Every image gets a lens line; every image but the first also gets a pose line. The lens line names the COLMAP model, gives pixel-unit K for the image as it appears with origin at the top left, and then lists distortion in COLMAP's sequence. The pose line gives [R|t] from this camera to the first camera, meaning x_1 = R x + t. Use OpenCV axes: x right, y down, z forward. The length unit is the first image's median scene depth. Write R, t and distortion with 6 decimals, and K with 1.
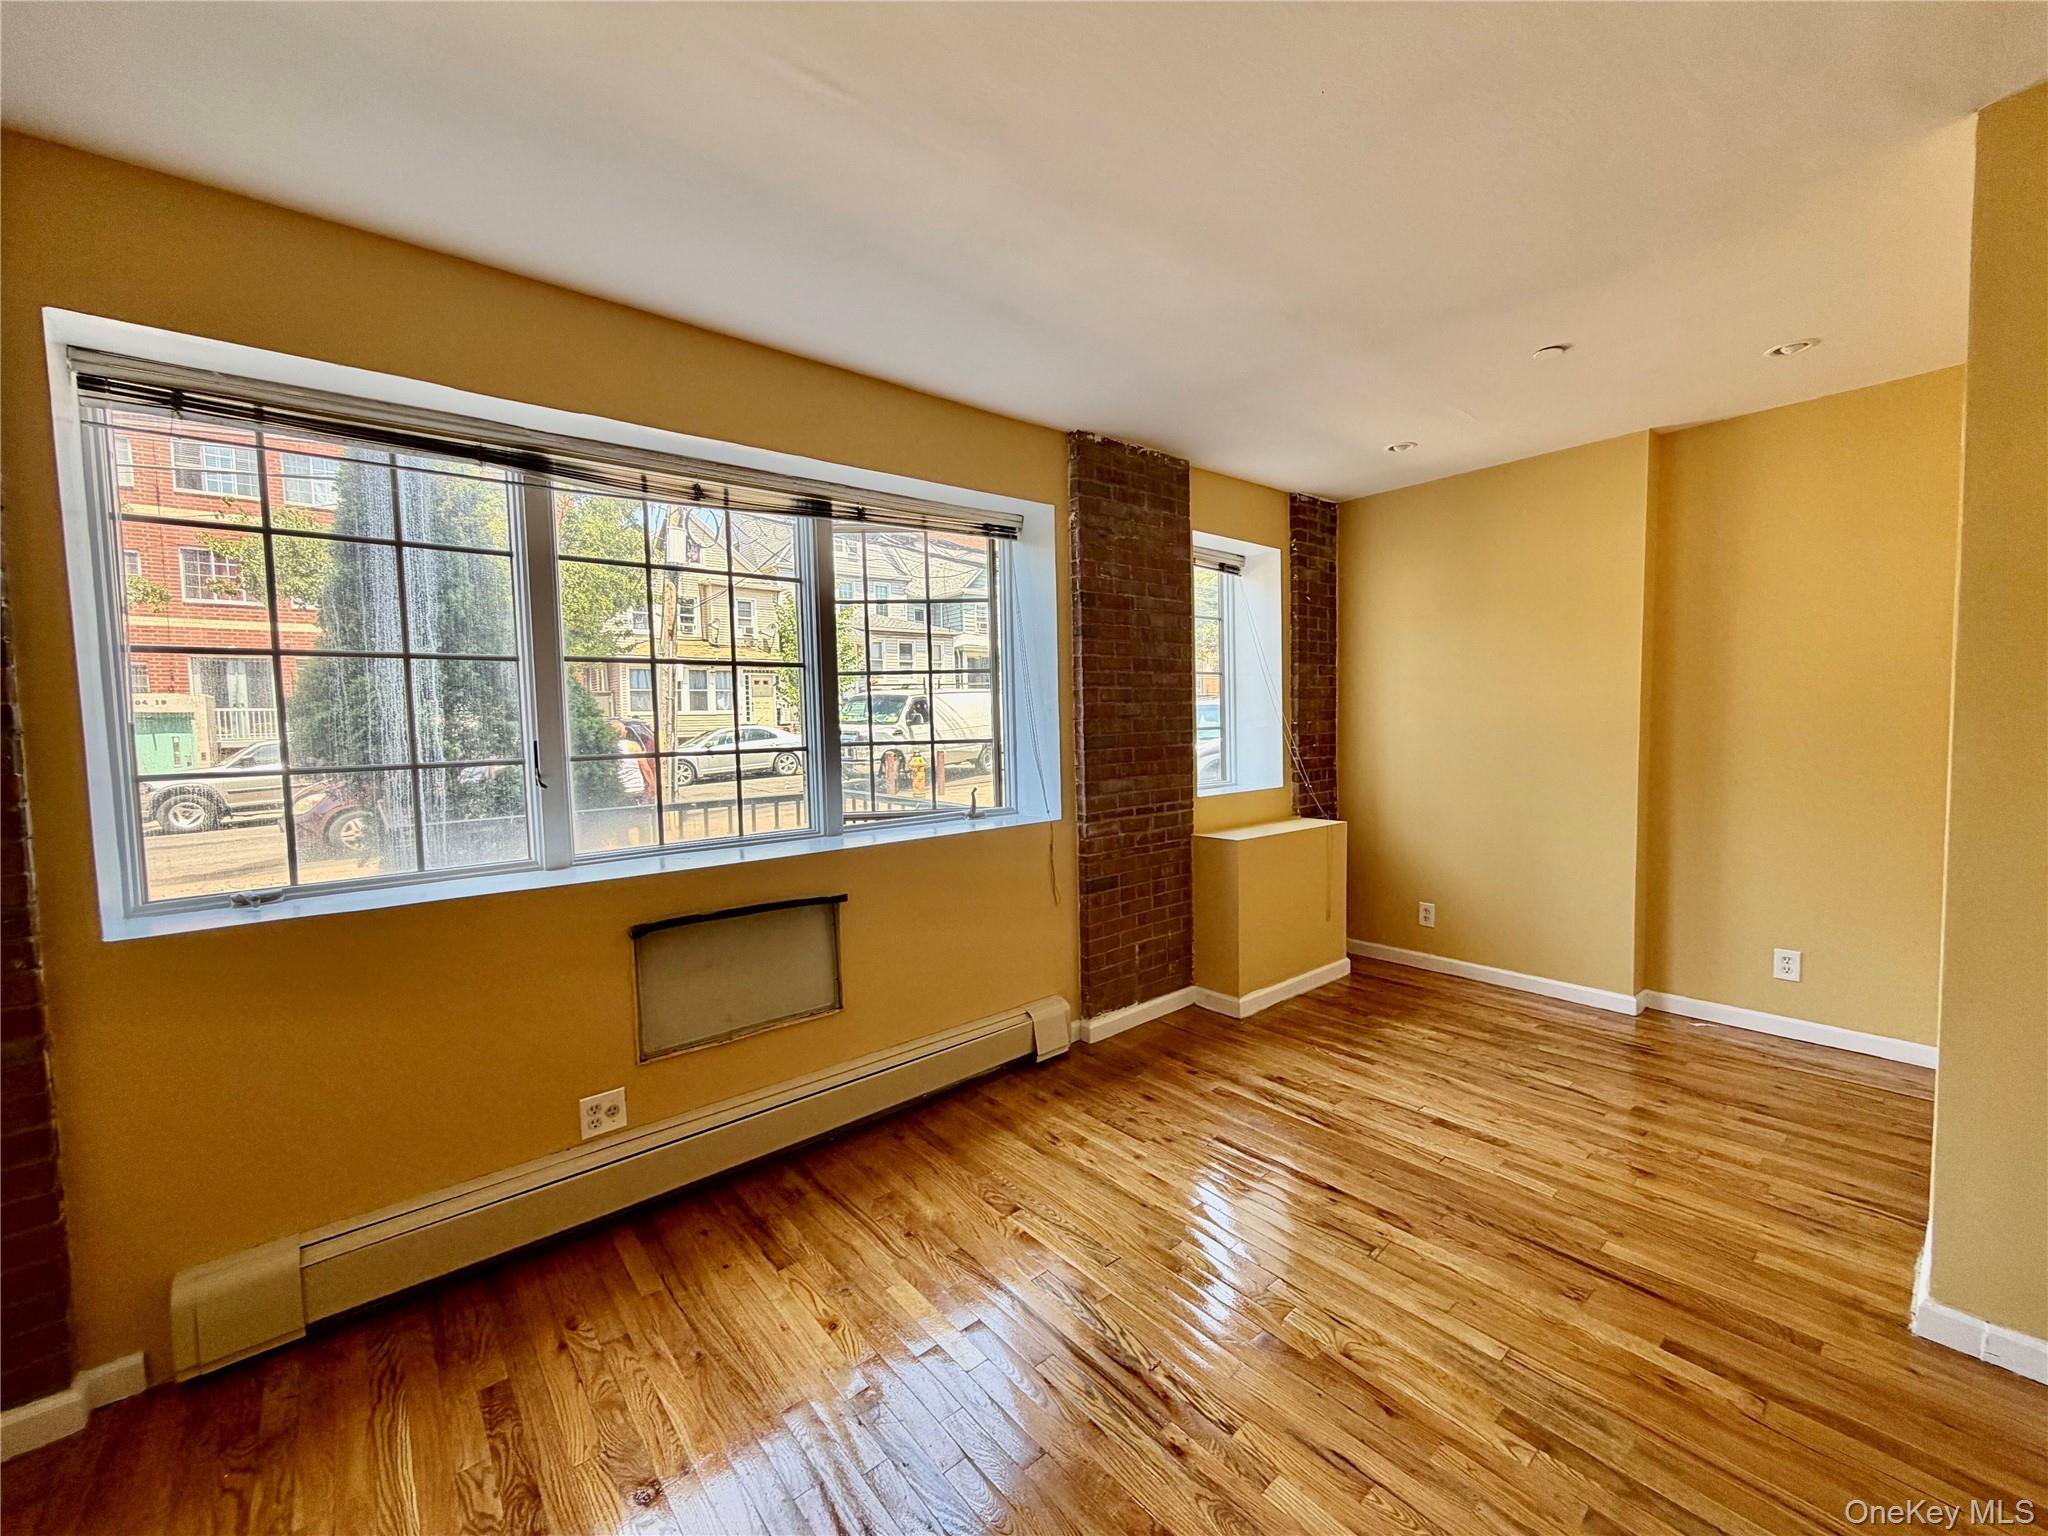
lens RADIAL K [[816.8, 0, 1024.0], [0, 816.8, 768.0], [0, 0, 1]] dist [-0.002757, -0.000265]
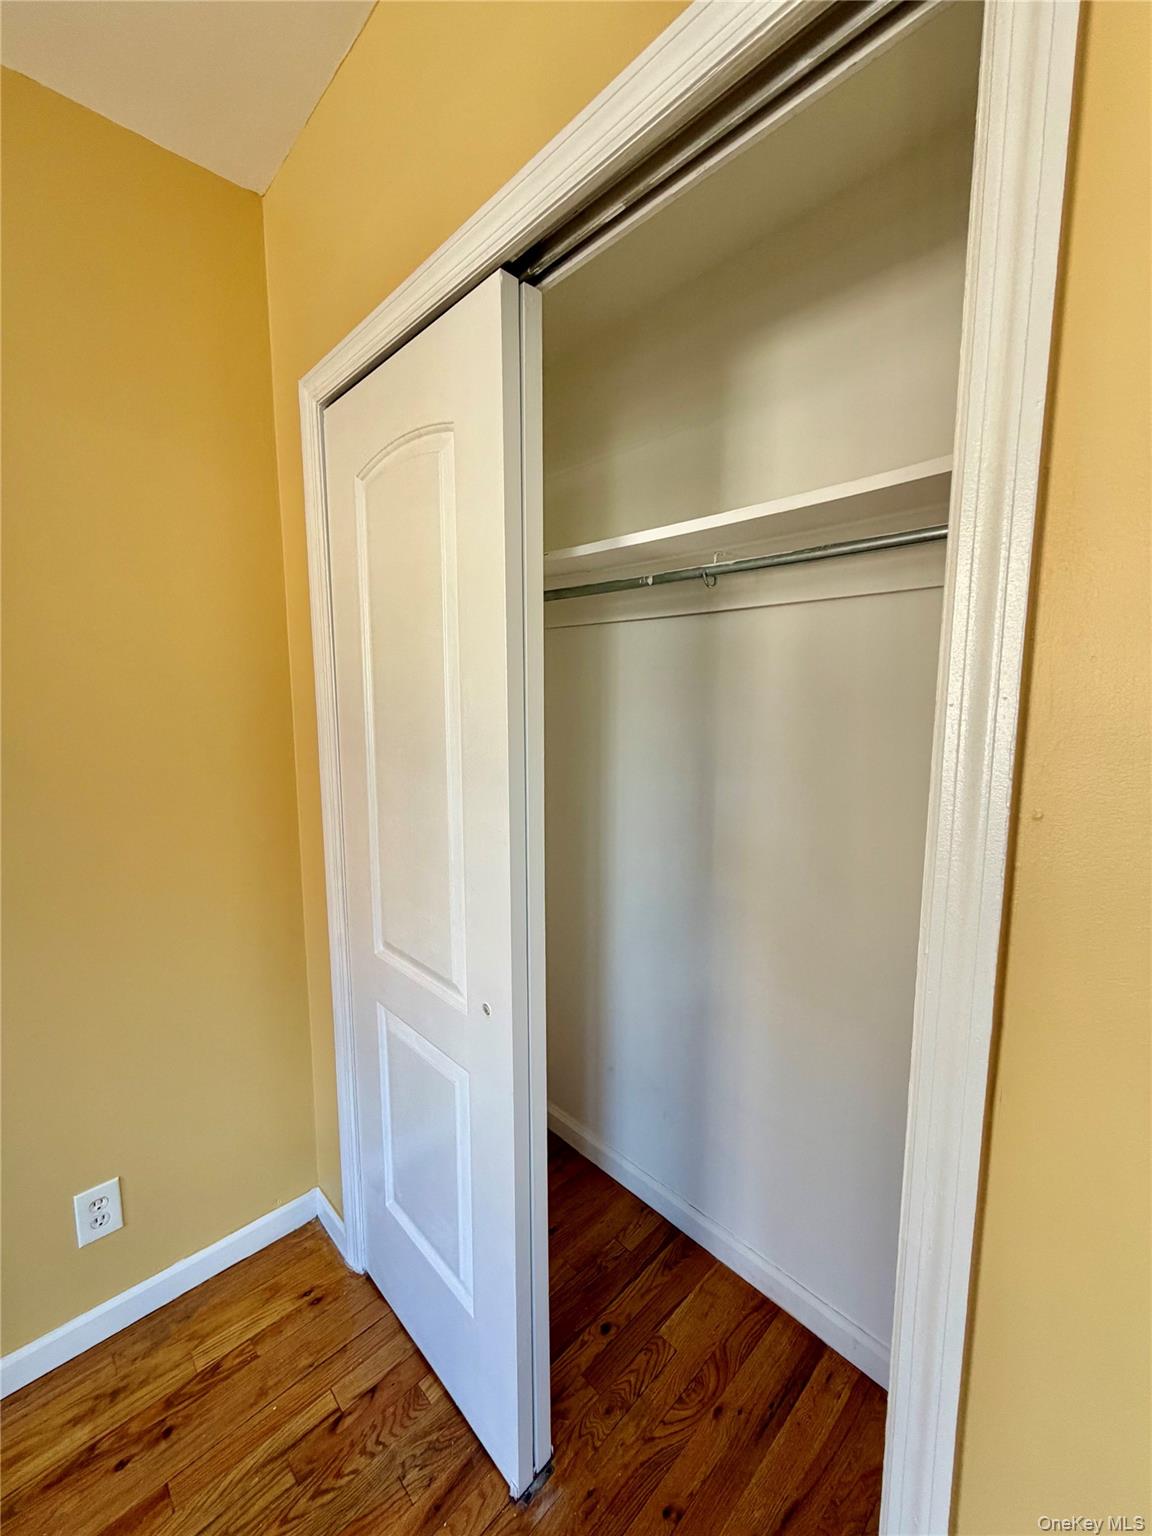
lens RADIAL K [[621.7, 0, 585.5], [0, 621.7, 766.8], [0, 0, 1]] dist [-0.001479, -0.000388]
pose [[-0.063274, -0.099825, 0.992991, 0.525793], [0.055546, 0.993090, 0.103375, -0.077772], [-0.996449, 0.061697, -0.057292, 0.670122]]
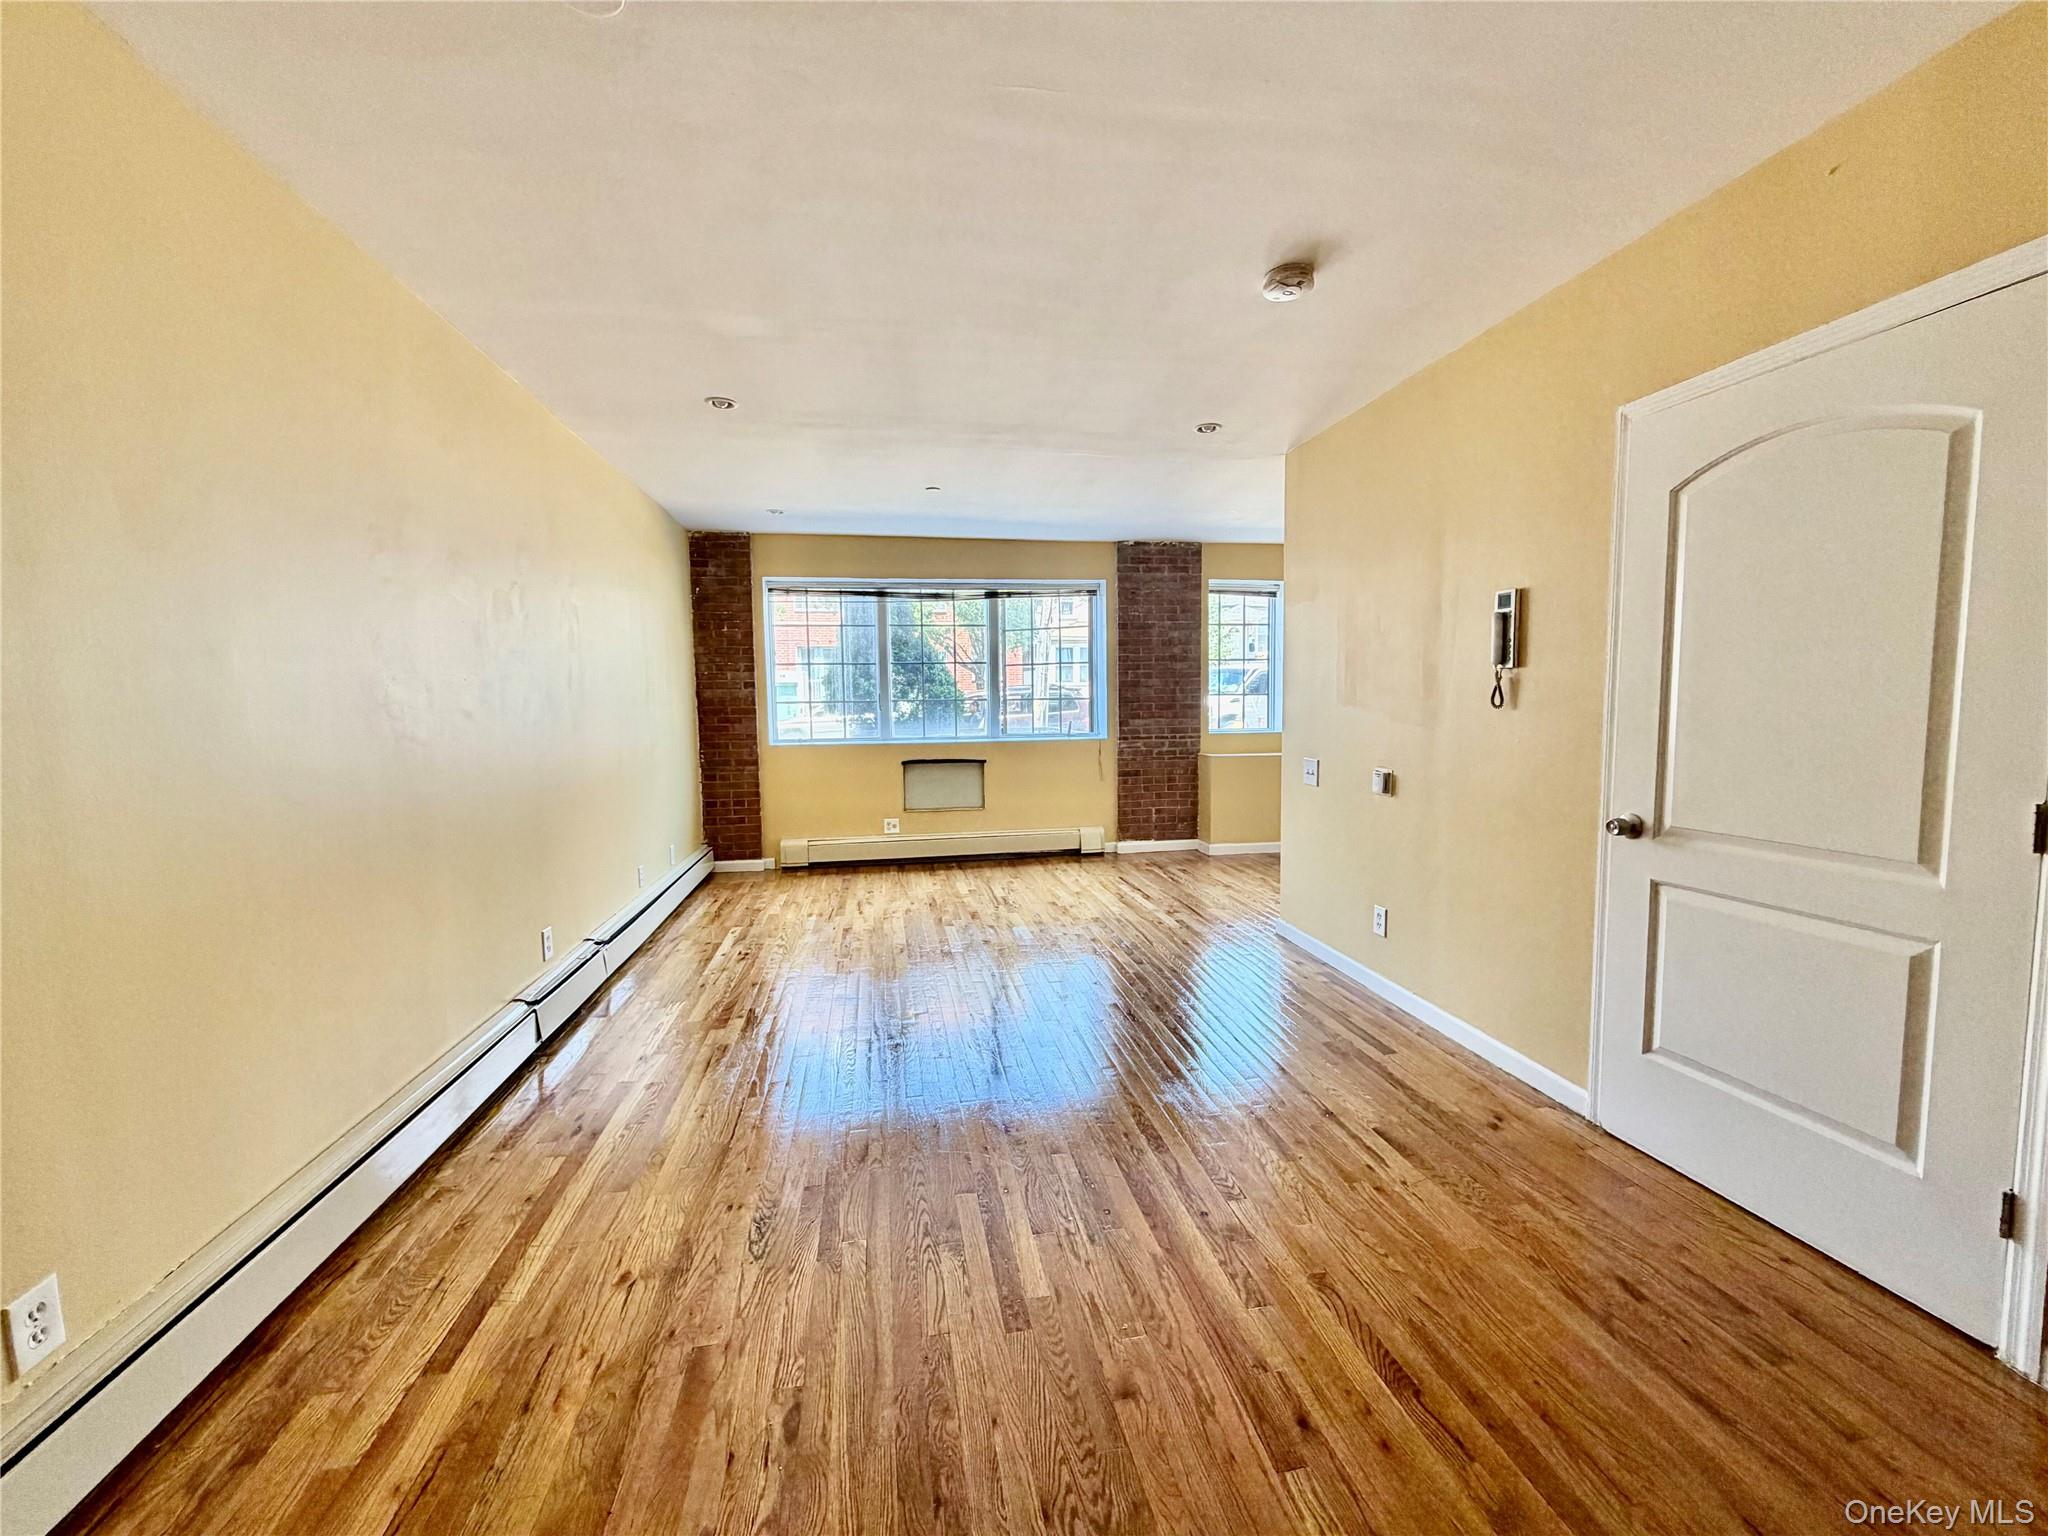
lens RADIAL K [[828.9, 0, 1015.8], [0, 828.9, 769.0], [0, 0, 1]] dist [-0.001479, -0.000388]
pose [[0.857501, 0.054394, -0.511598, 0.898465], [-0.036635, 0.998327, 0.044739, 0.056350], [0.513176, -0.019621, 0.858059, -0.848692]]
